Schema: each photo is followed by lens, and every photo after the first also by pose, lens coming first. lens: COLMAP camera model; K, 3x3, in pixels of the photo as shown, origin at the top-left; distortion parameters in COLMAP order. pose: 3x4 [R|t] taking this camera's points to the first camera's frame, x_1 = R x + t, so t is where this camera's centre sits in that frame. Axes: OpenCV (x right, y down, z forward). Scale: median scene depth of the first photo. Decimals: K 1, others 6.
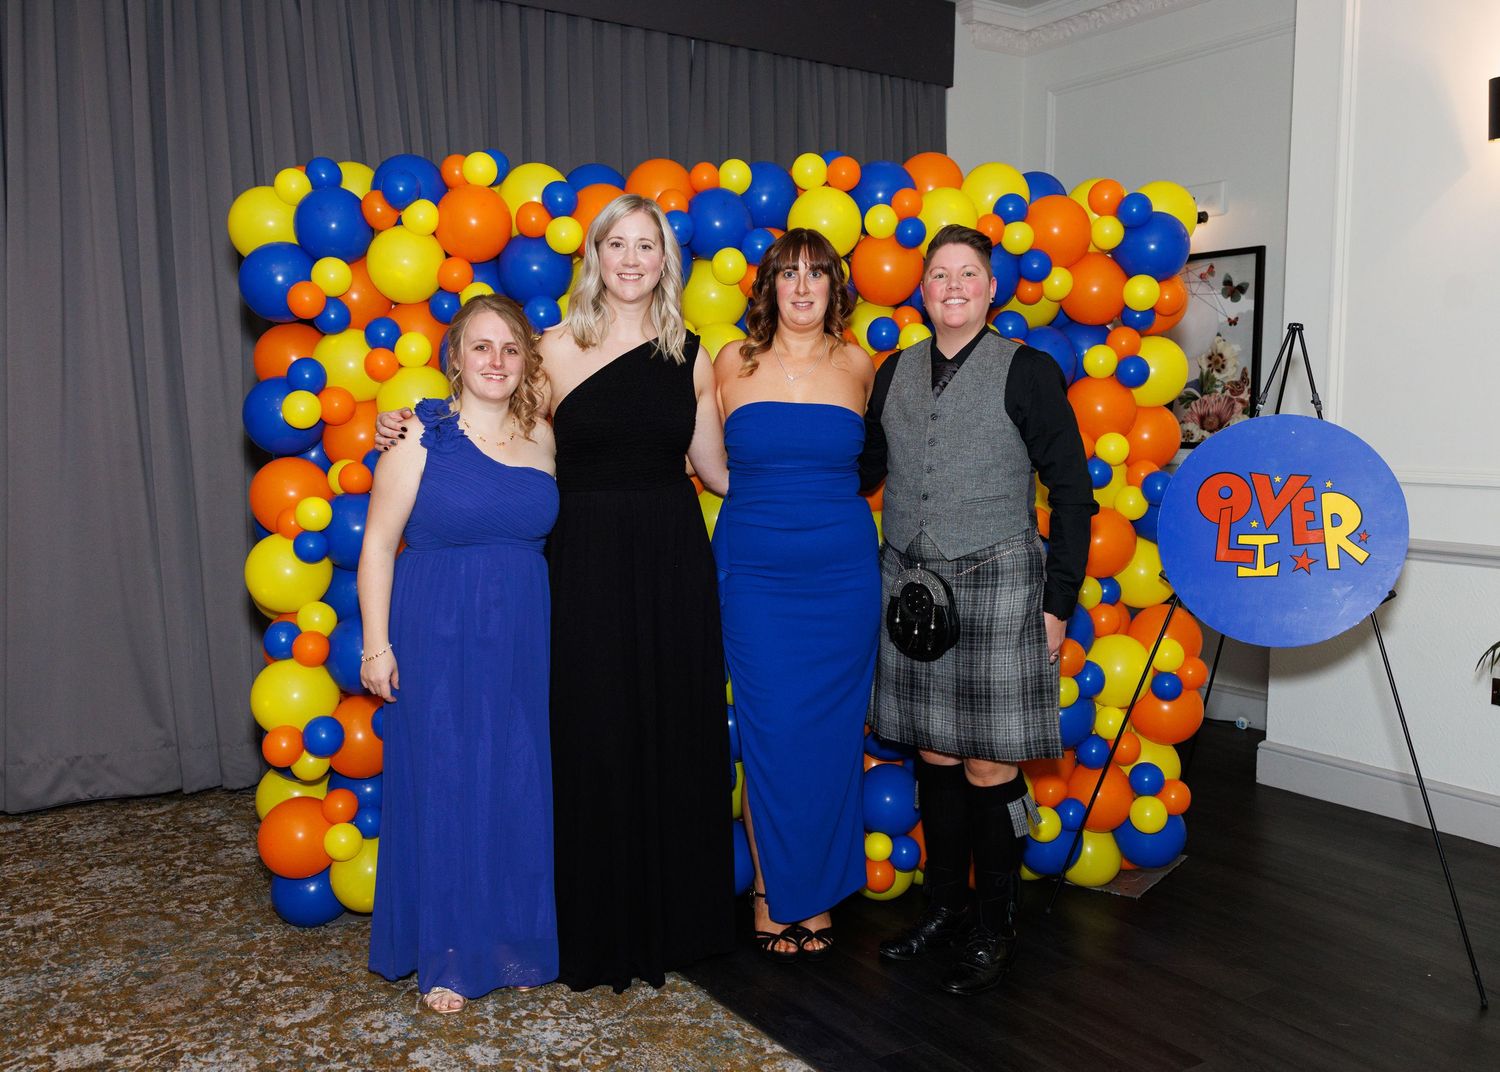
lens RADIAL K [[1235.3, 0, 750.0], [0, 1235.3, 536.0], [0, 0, 1]] dist [0.010361, -0.005226]
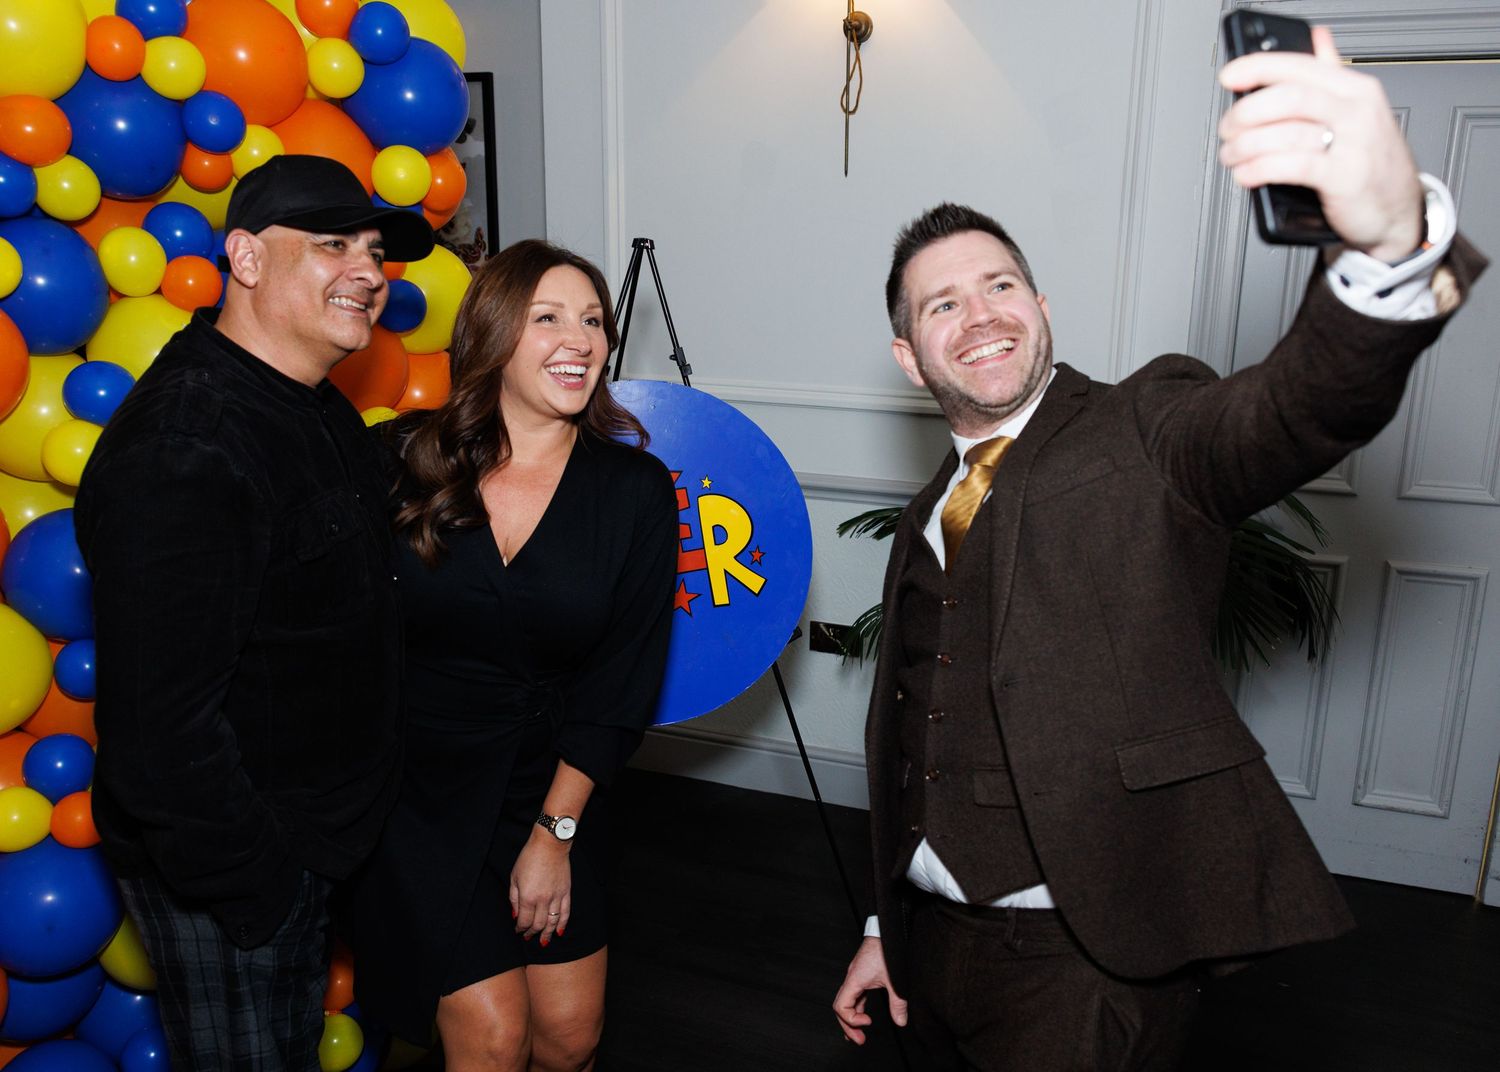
lens RADIAL K [[1234.2, 0, 716.7], [0, 1234.2, 495.0], [0, 0, 1]] dist [0.003955, 0.002258]
pose [[0.810929, -0.130525, 0.570401, 0.082066], [0.054307, 0.987385, 0.148736, -0.131783], [-0.582619, -0.089637, 0.807788, 0.435901]]
